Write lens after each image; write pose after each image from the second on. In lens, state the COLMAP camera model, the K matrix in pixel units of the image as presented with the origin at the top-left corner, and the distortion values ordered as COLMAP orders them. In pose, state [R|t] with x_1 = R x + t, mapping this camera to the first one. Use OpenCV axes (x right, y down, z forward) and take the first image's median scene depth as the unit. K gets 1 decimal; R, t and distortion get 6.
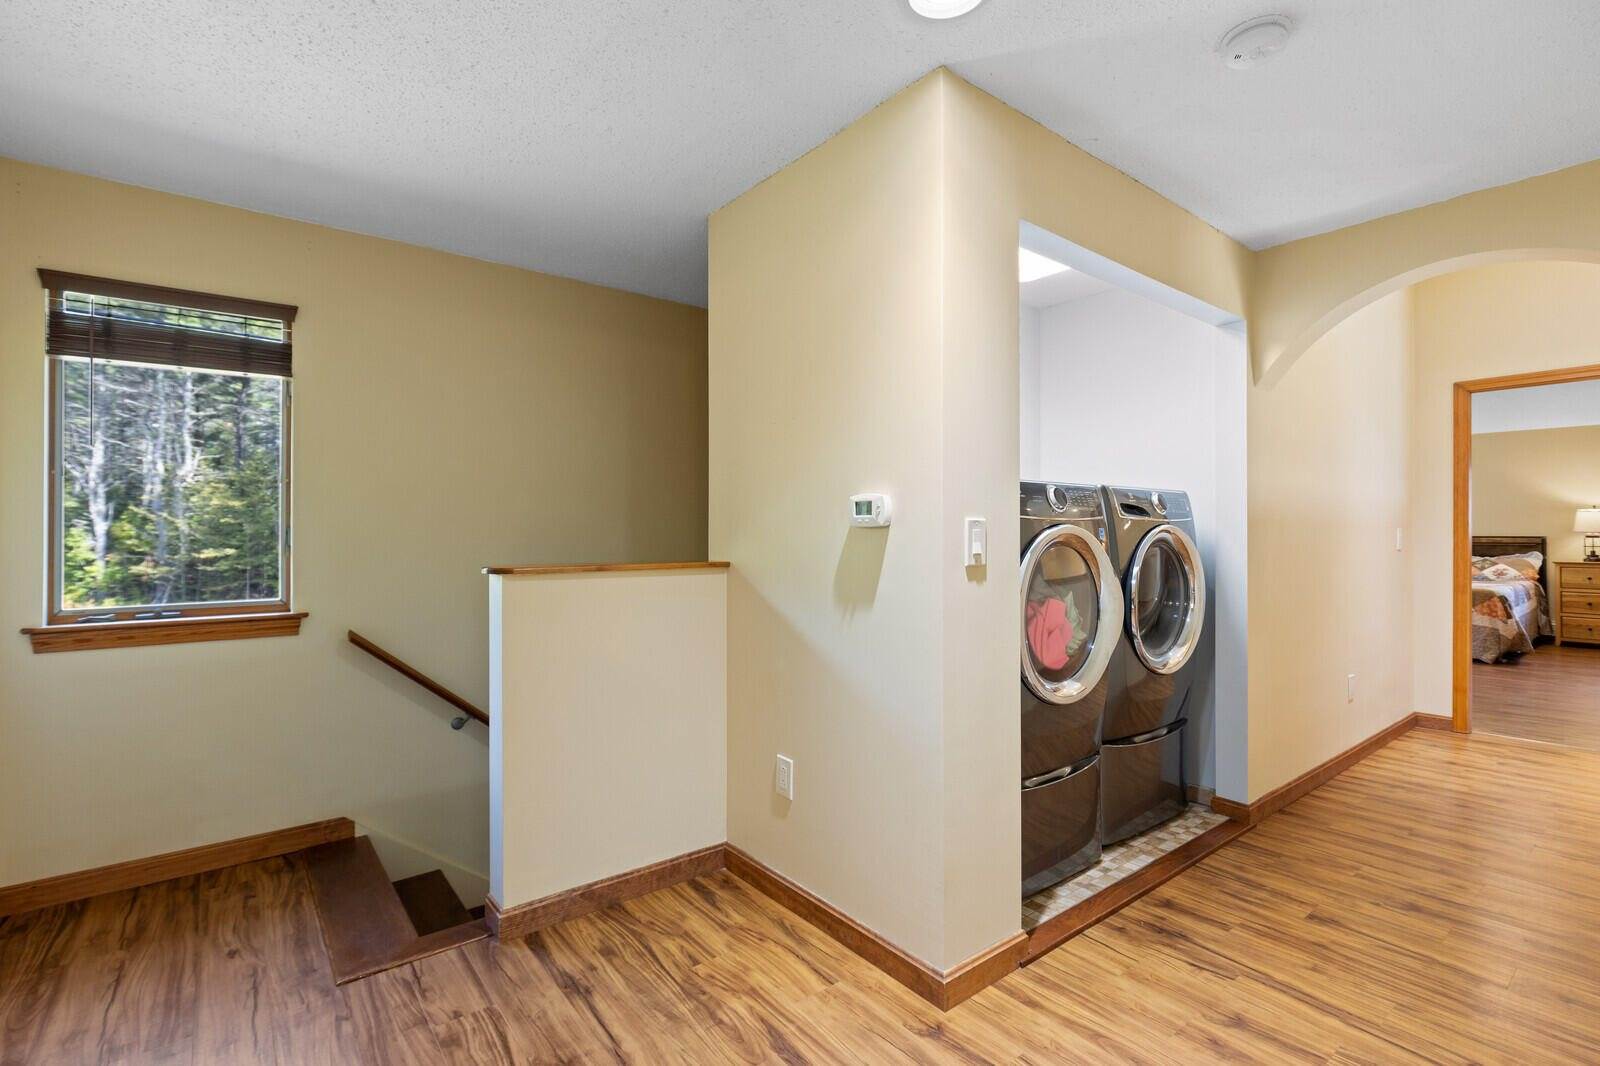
lens RADIAL K [[729.0, 0, 801.8], [0, 729.0, 535.8], [0, 0, 1]] dist [0.001814, 0.000221]
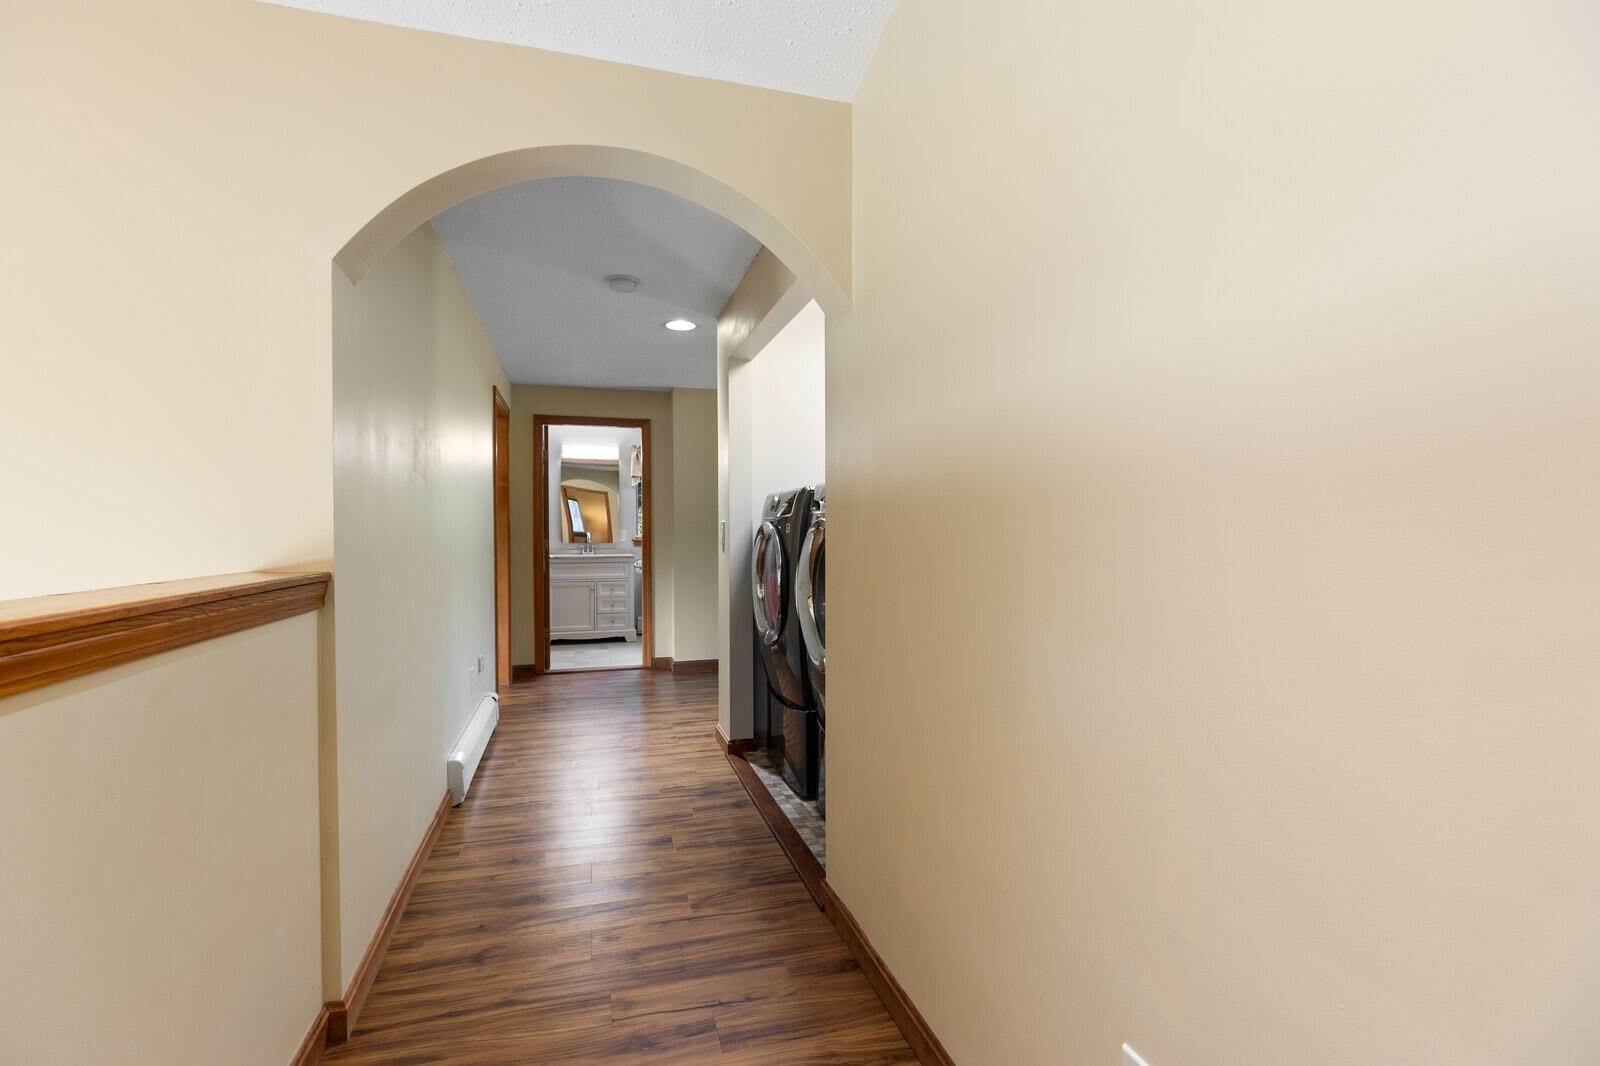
lens RADIAL K [[729.0, 0, 801.4], [0, 729.0, 531.1], [0, 0, 1]] dist [0.001814, 0.000221]
pose [[-0.367640, 0.001397, -0.929967, 1.664227], [-0.000863, 0.999998, 0.001843, 0.004842], [0.929968, 0.001480, -0.367638, 1.572758]]
